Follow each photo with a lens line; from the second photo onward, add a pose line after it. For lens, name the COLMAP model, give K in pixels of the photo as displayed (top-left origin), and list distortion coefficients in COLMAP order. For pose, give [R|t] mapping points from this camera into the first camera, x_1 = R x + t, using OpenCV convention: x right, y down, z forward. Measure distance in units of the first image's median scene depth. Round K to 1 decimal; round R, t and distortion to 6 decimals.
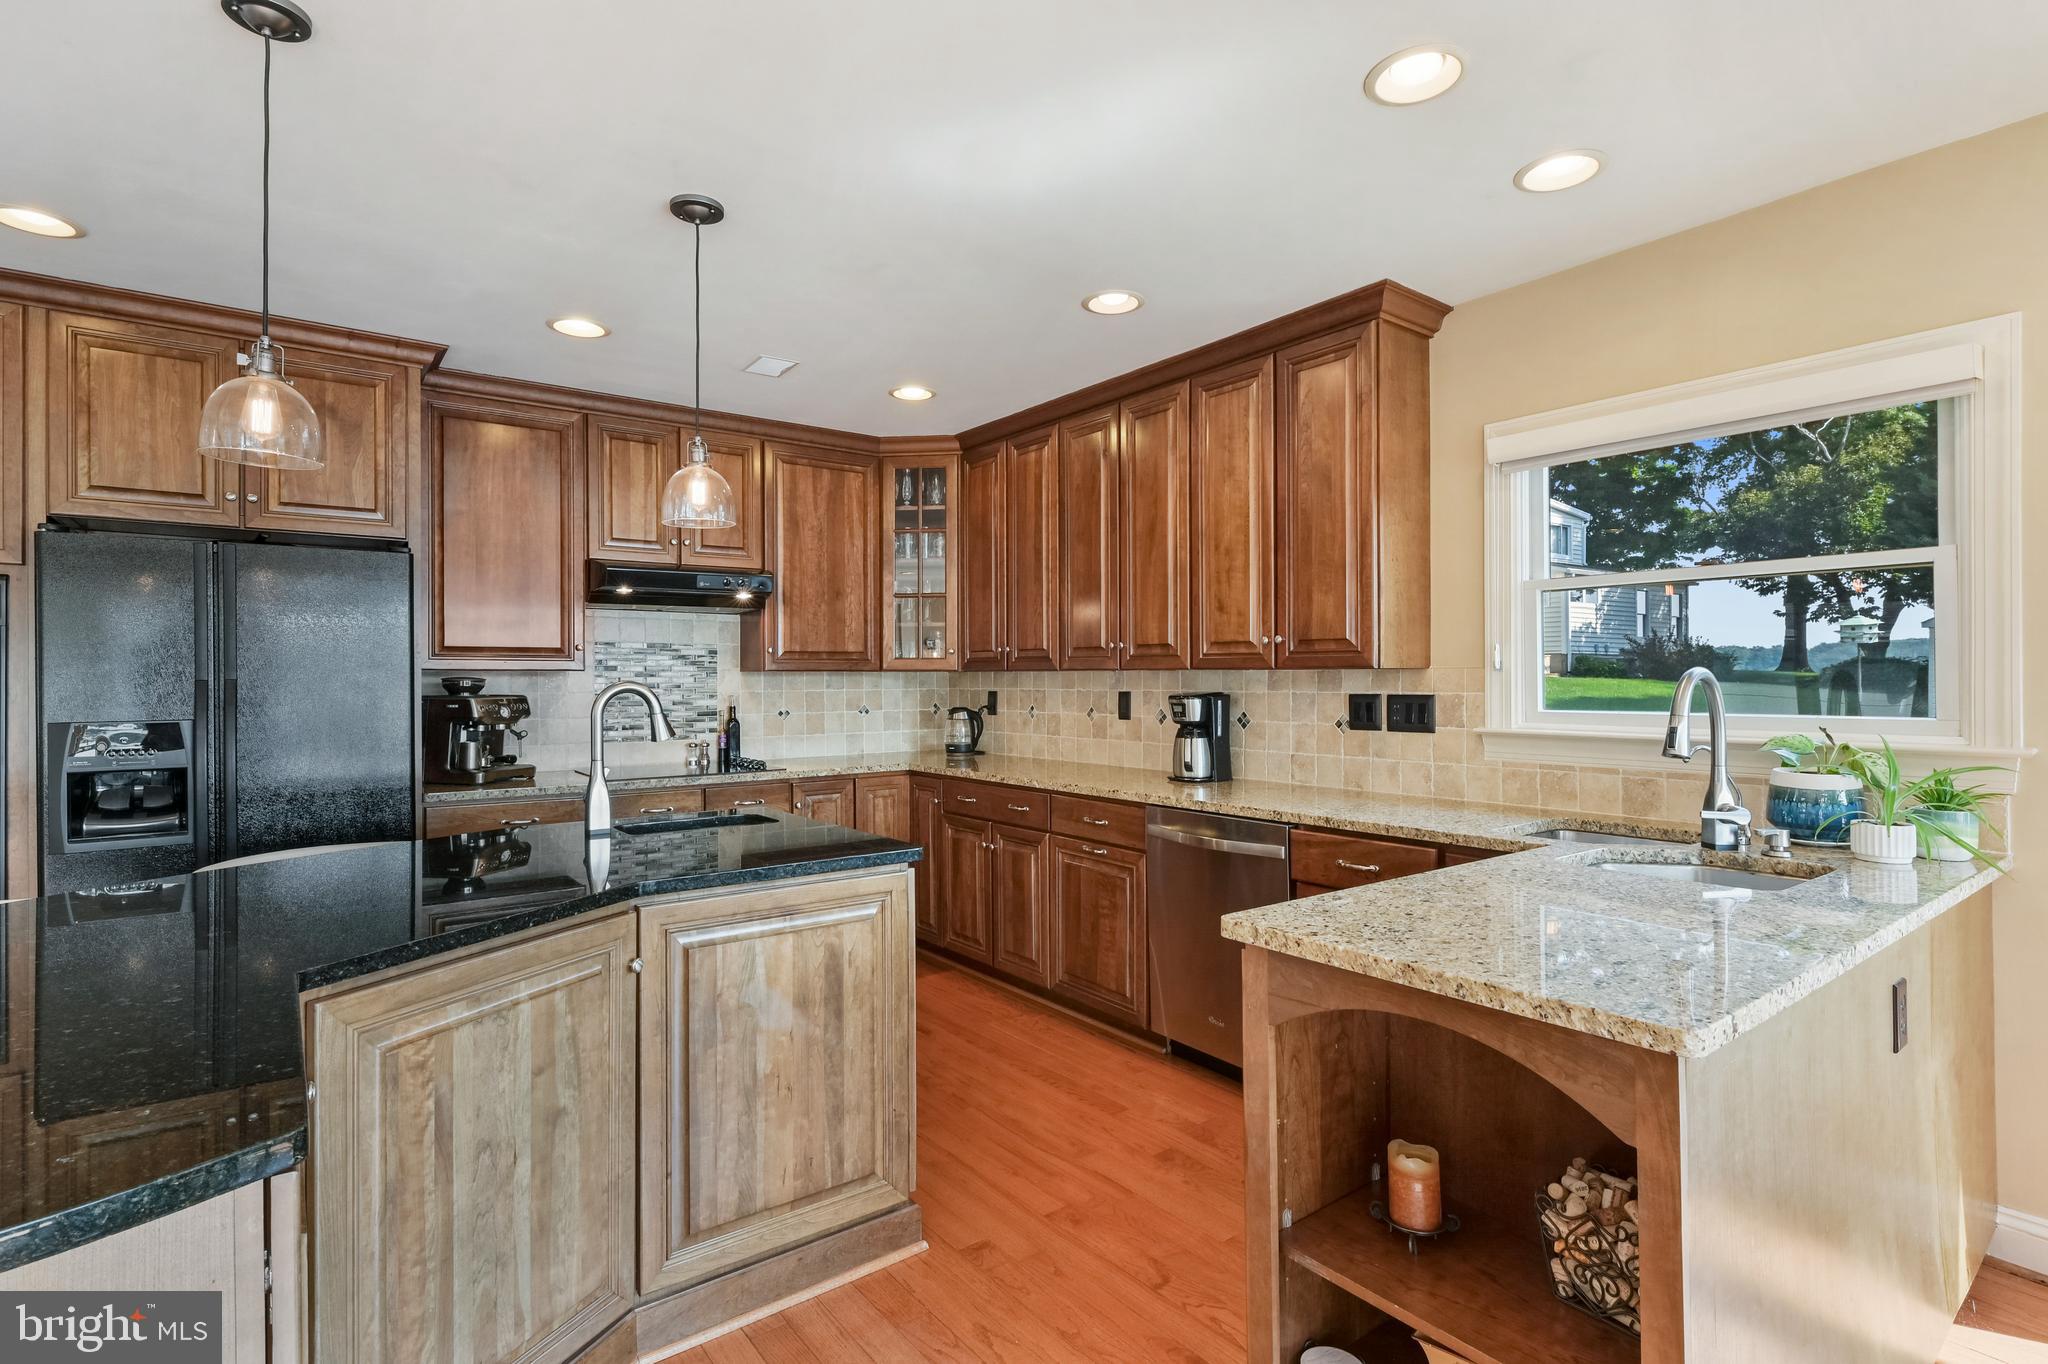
lens RADIAL K [[998.8, 0, 1029.5], [0, 998.8, 682.1], [0, 0, 1]] dist [-0.003184, -0.000651]
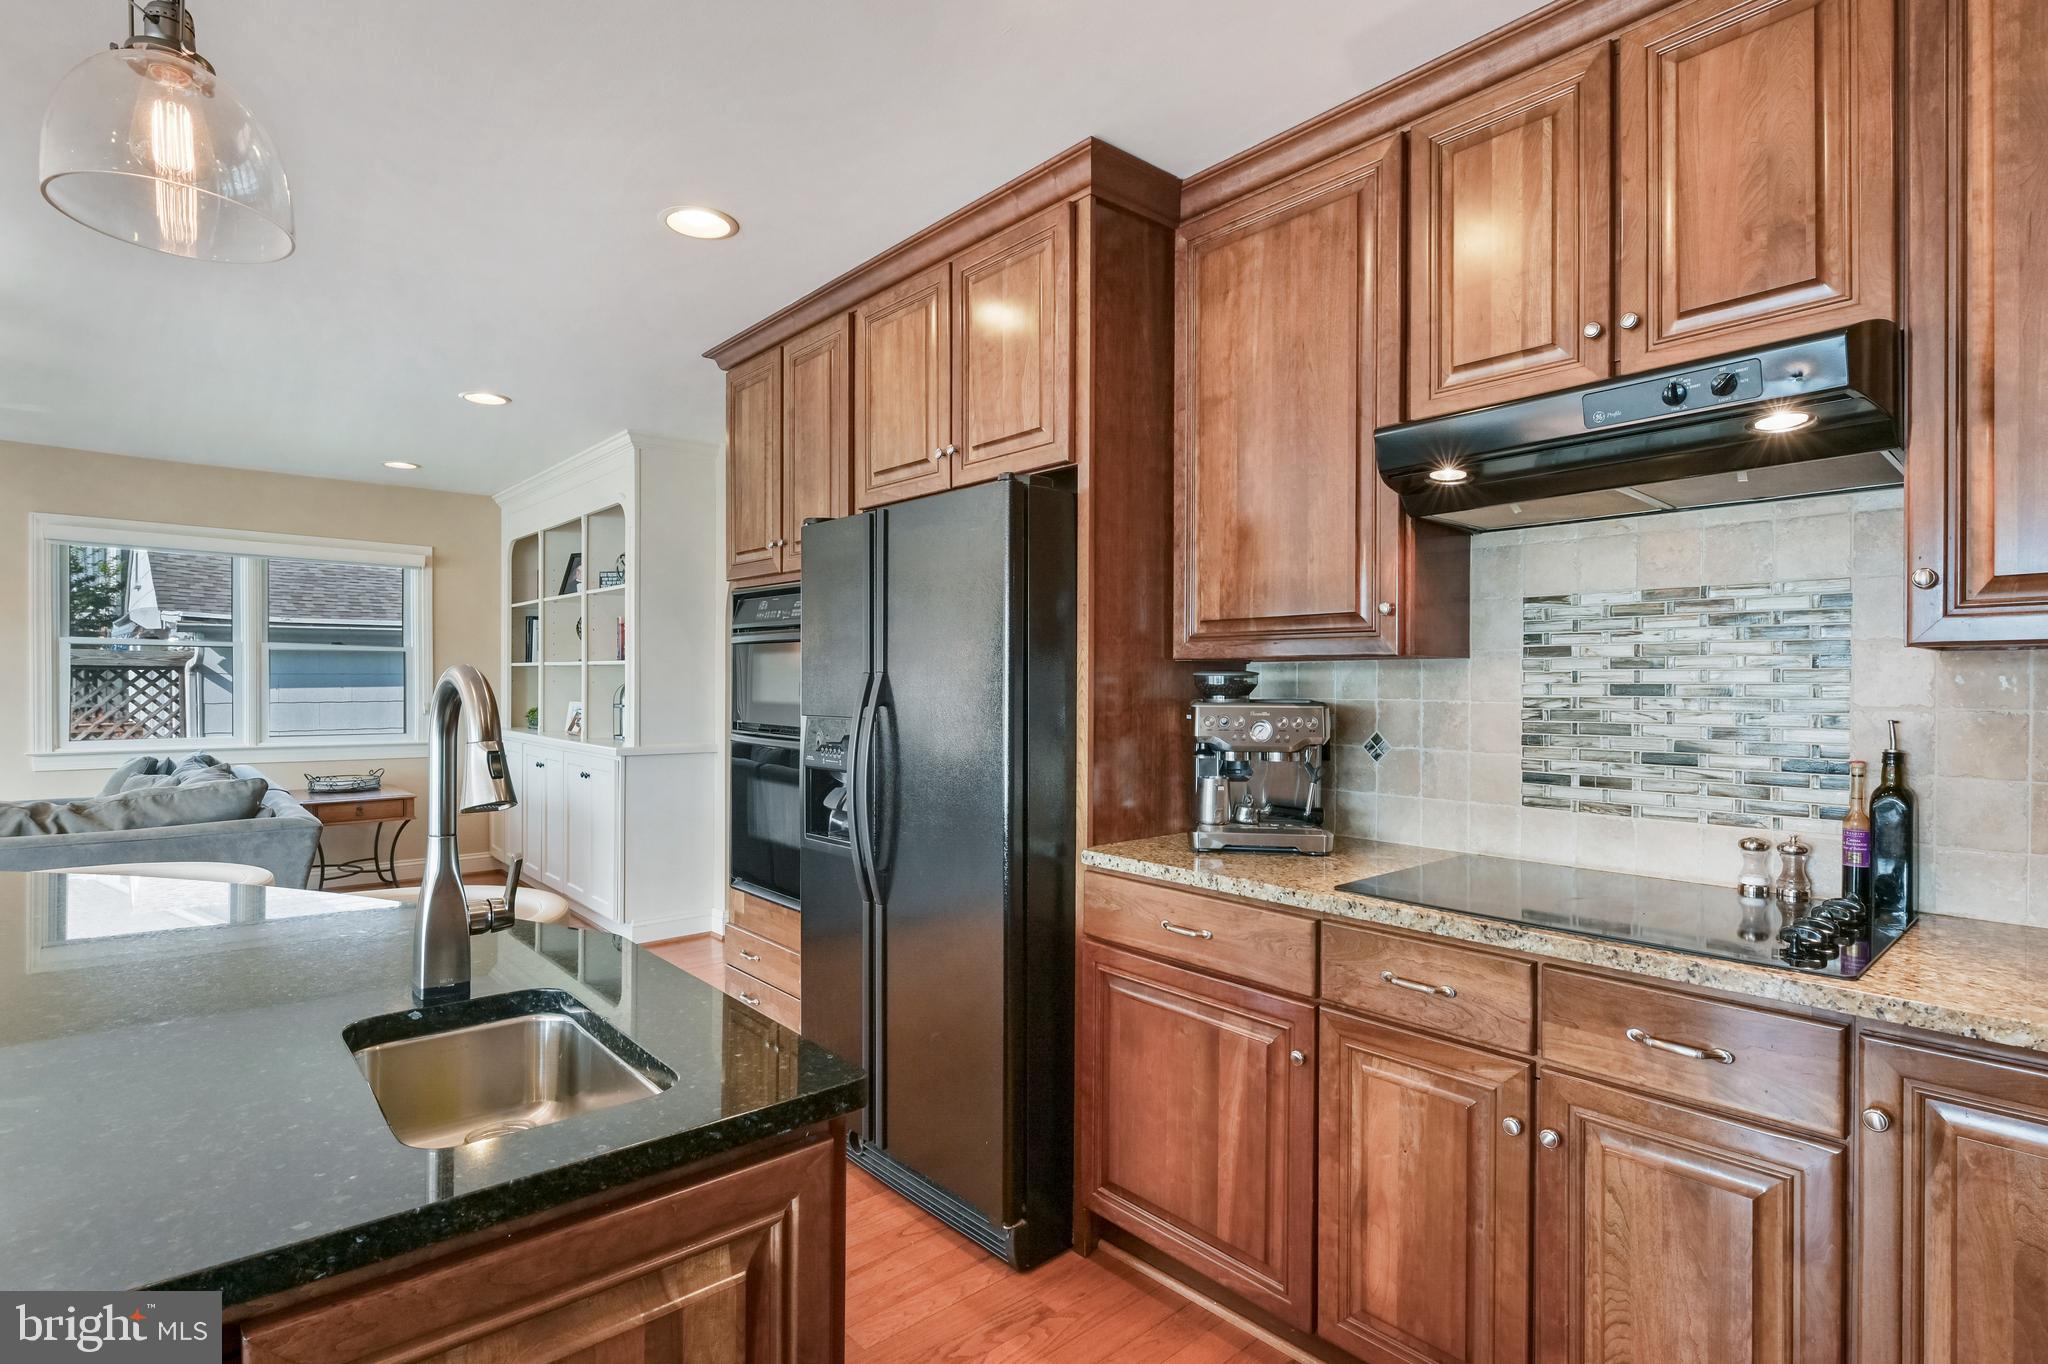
lens RADIAL K [[1027.7, 0, 1024.0], [0, 1027.7, 682.0], [0, 0, 1]] dist [0.000407, 0.000090]
pose [[0.067774, 0.002570, -0.997697, 0.054425], [-0.007492, 0.999970, 0.002067, 0.001916], [0.997673, 0.007334, 0.067791, 0.937969]]
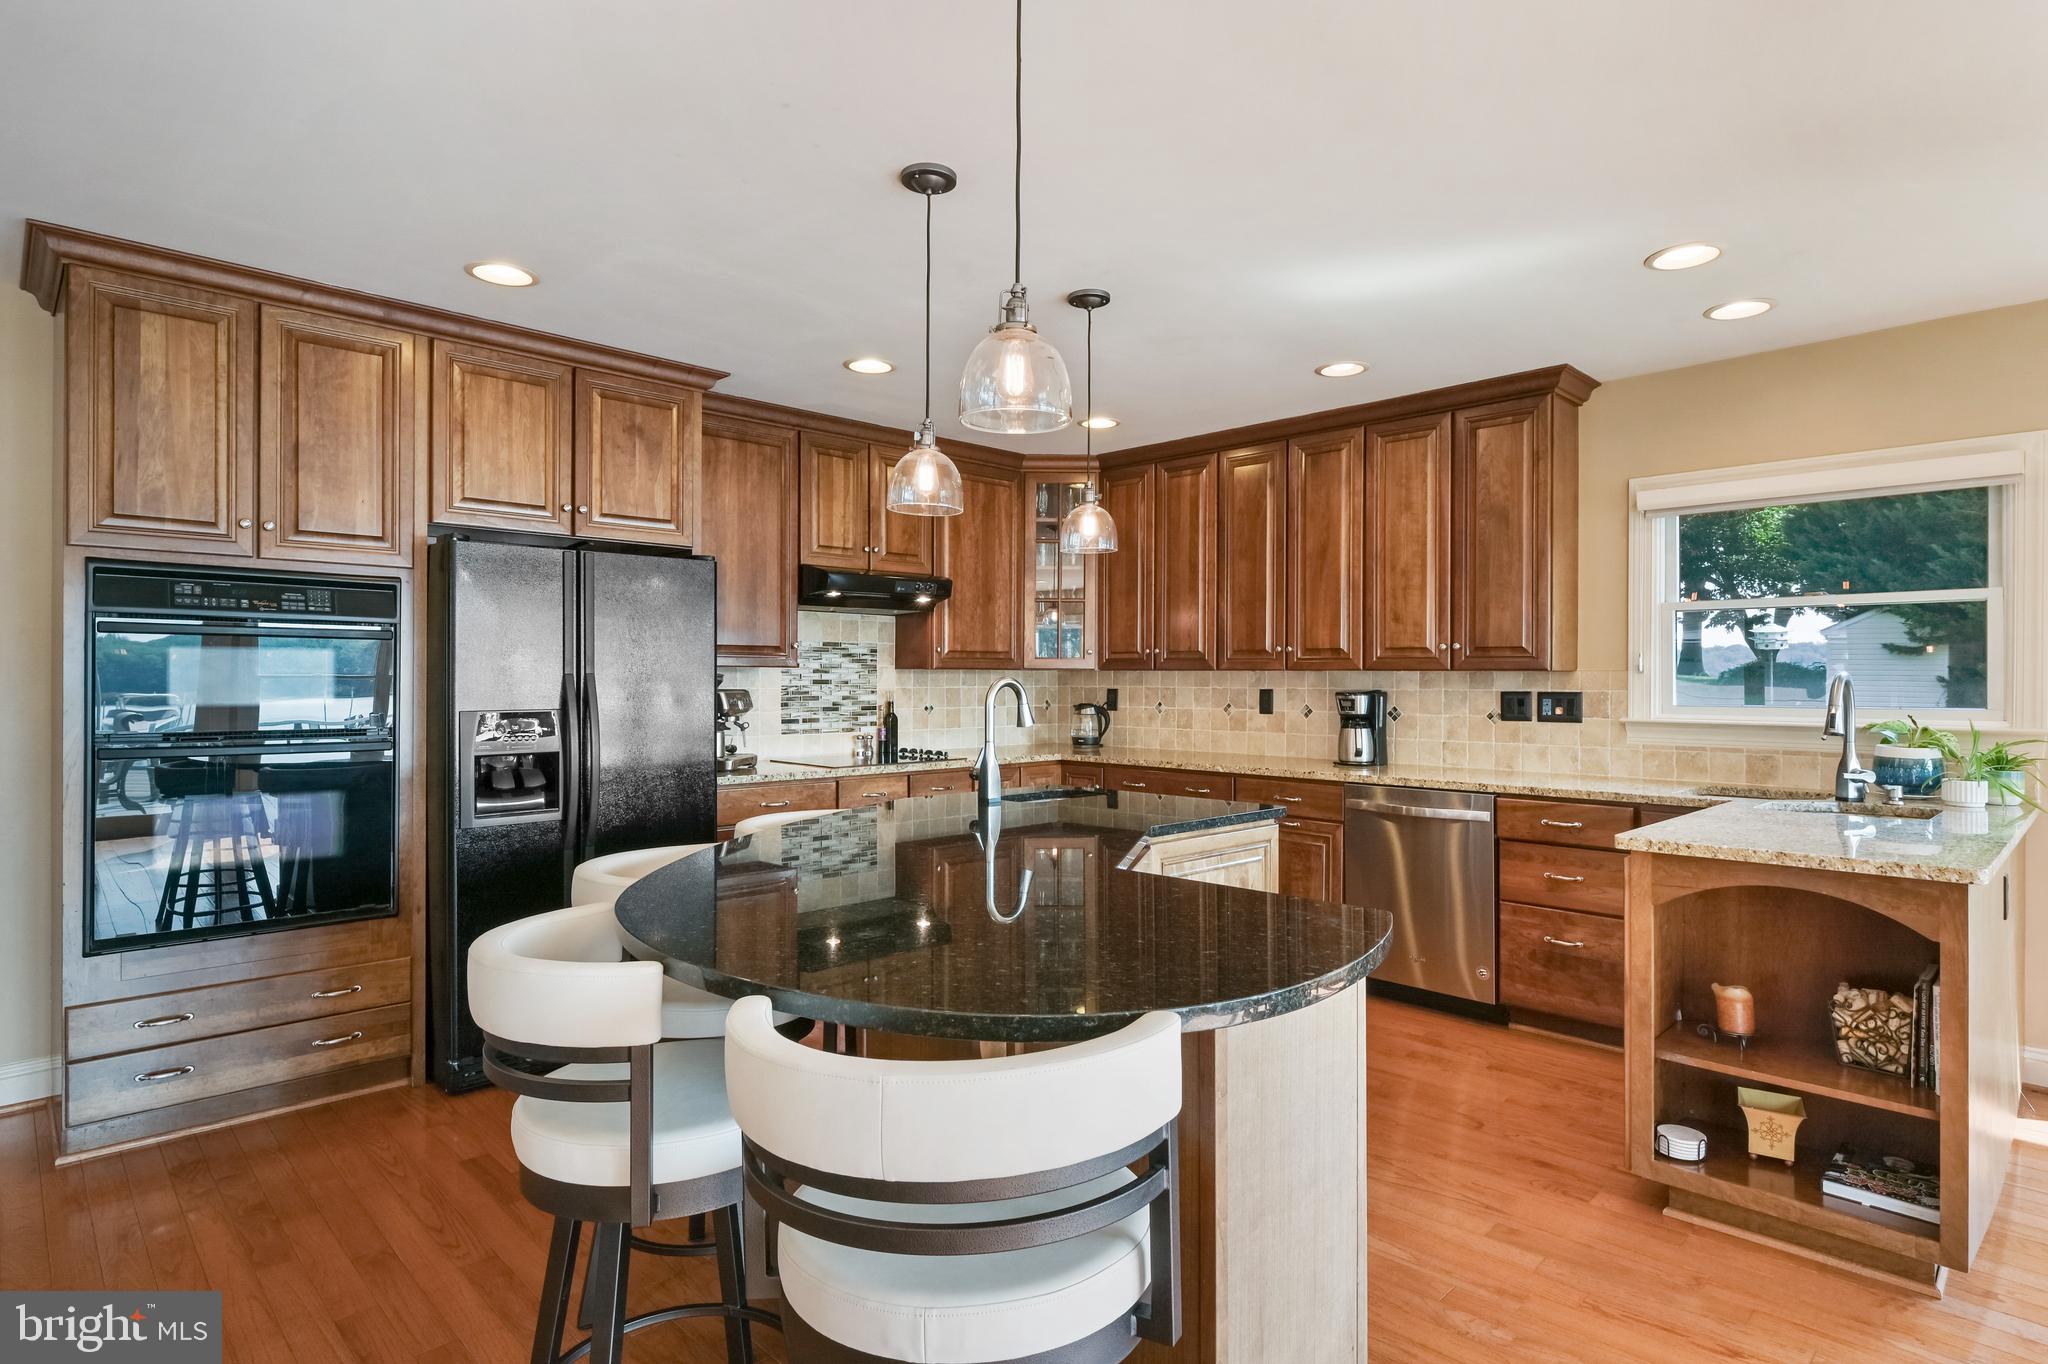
lens RADIAL K [[1081.4, 0, 1024.0], [0, 1081.4, 682.0], [0, 0, 1]] dist [0.000576, -0.001506]
pose [[0.992735, 0.005541, 0.120193, -0.410217], [-0.005579, 0.999984, -0.000020, 0.003621], [-0.120191, -0.000650, 0.992751, -0.236562]]
